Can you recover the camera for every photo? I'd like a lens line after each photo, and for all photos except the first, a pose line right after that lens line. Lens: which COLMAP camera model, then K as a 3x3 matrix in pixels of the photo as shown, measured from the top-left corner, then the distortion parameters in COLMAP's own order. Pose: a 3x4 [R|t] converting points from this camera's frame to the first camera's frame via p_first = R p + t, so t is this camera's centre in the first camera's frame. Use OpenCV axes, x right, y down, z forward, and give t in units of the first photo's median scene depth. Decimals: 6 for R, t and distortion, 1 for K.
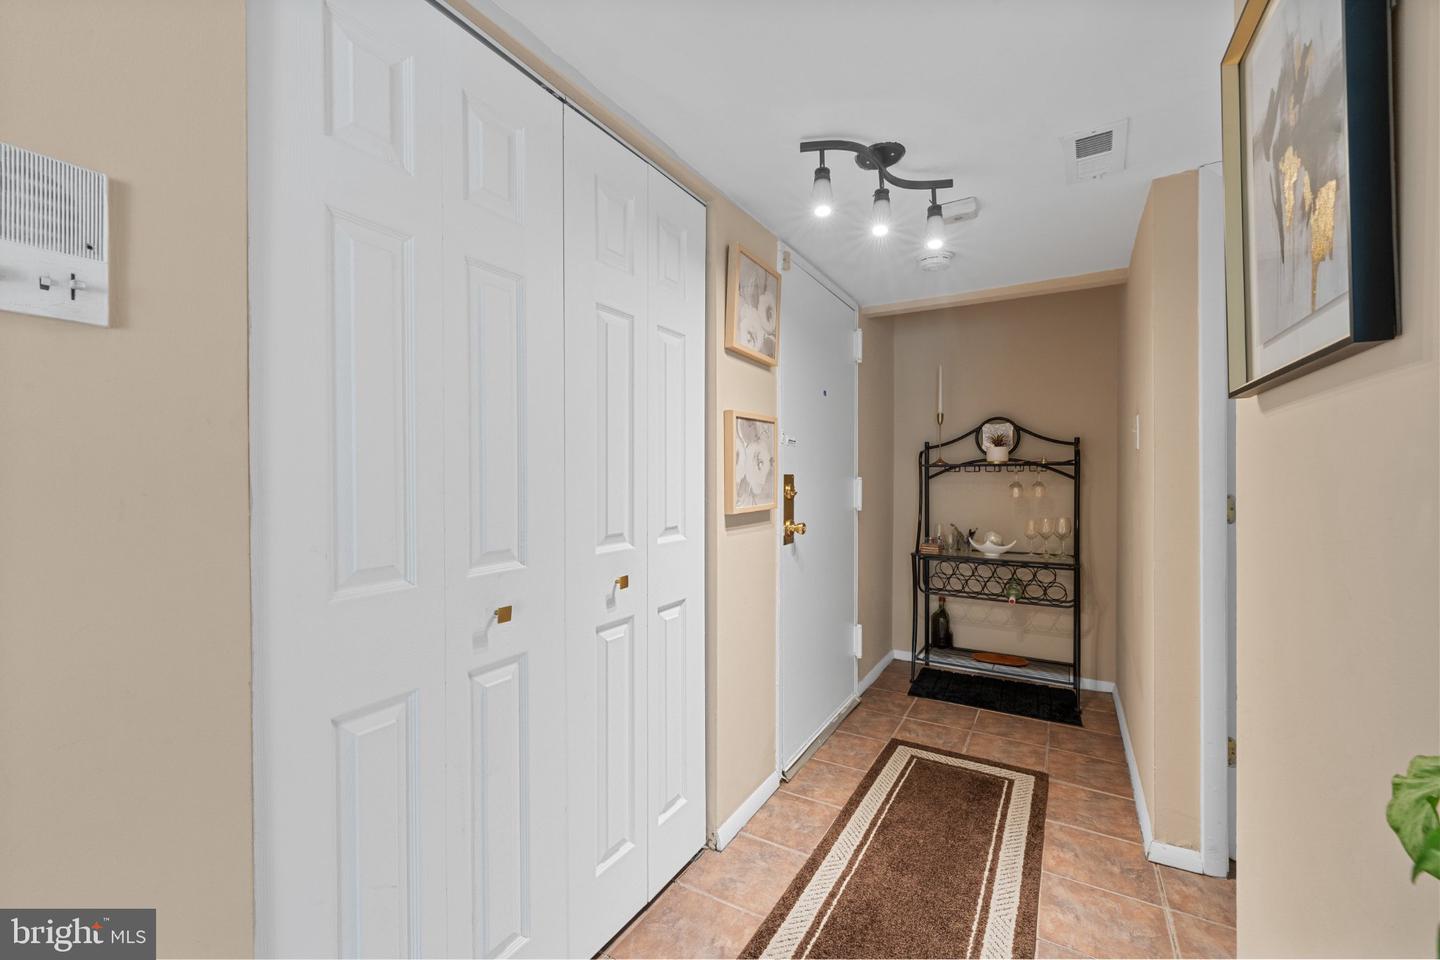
lens RADIAL K [[591.9, 0, 709.8], [0, 591.9, 482.6], [0, 0, 1]] dist [0.000036, -0.000437]
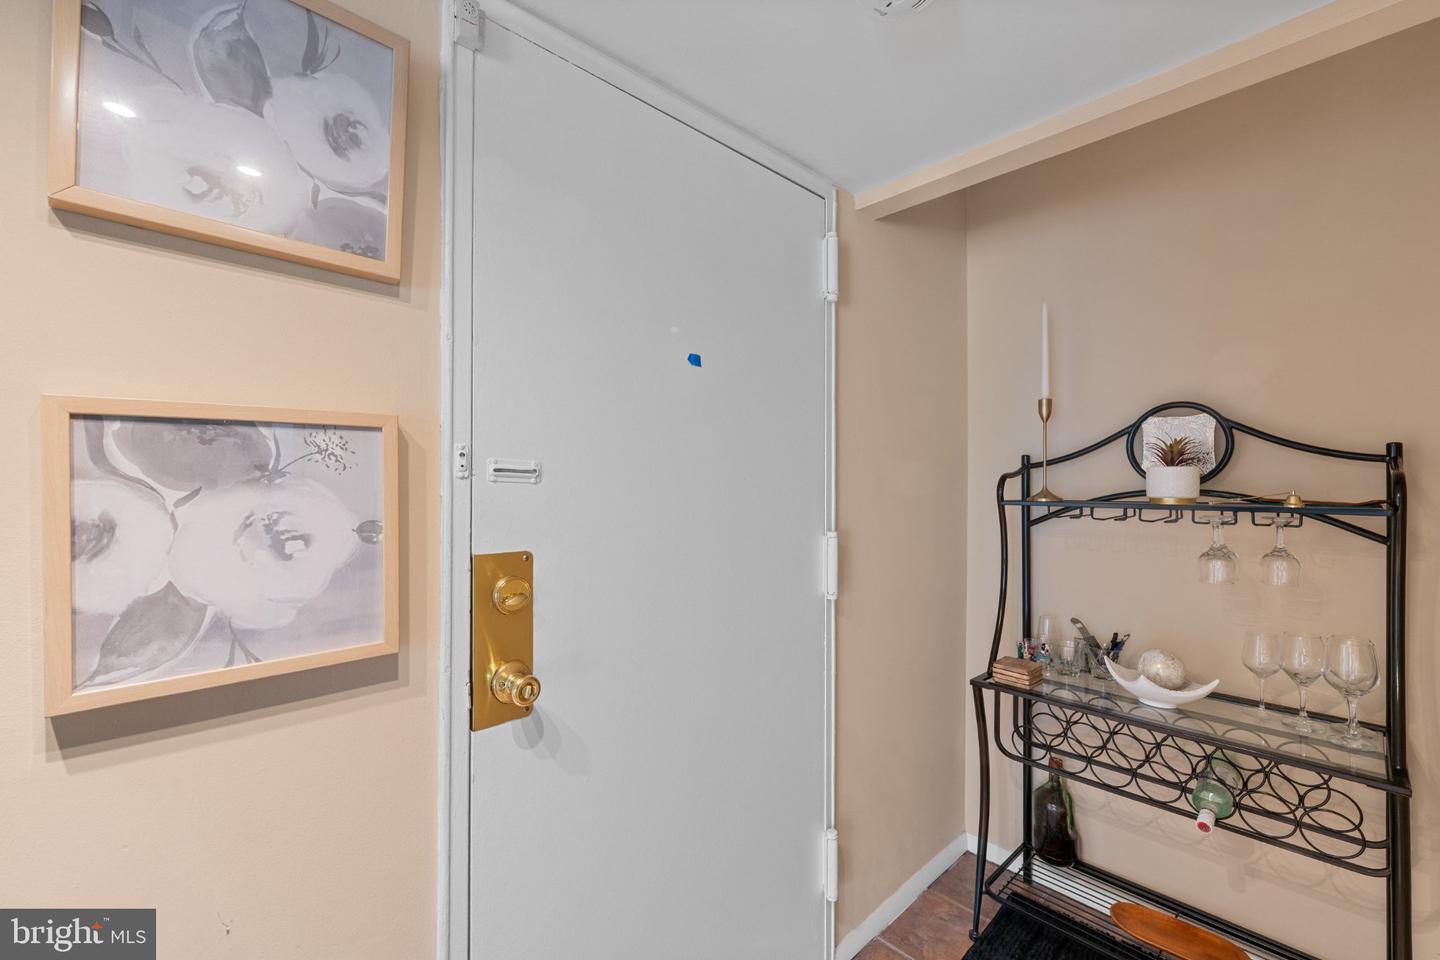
lens RADIAL K [[596.5, 0, 720.0], [0, 596.5, 480.0], [0, 0, 1]] dist [0.000097, 0.000355]
pose [[0.959739, 0.002820, -0.280880, 0.279224], [-0.005673, 0.999940, -0.009346, -0.043531], [0.280836, 0.010563, 0.959698, 0.457789]]
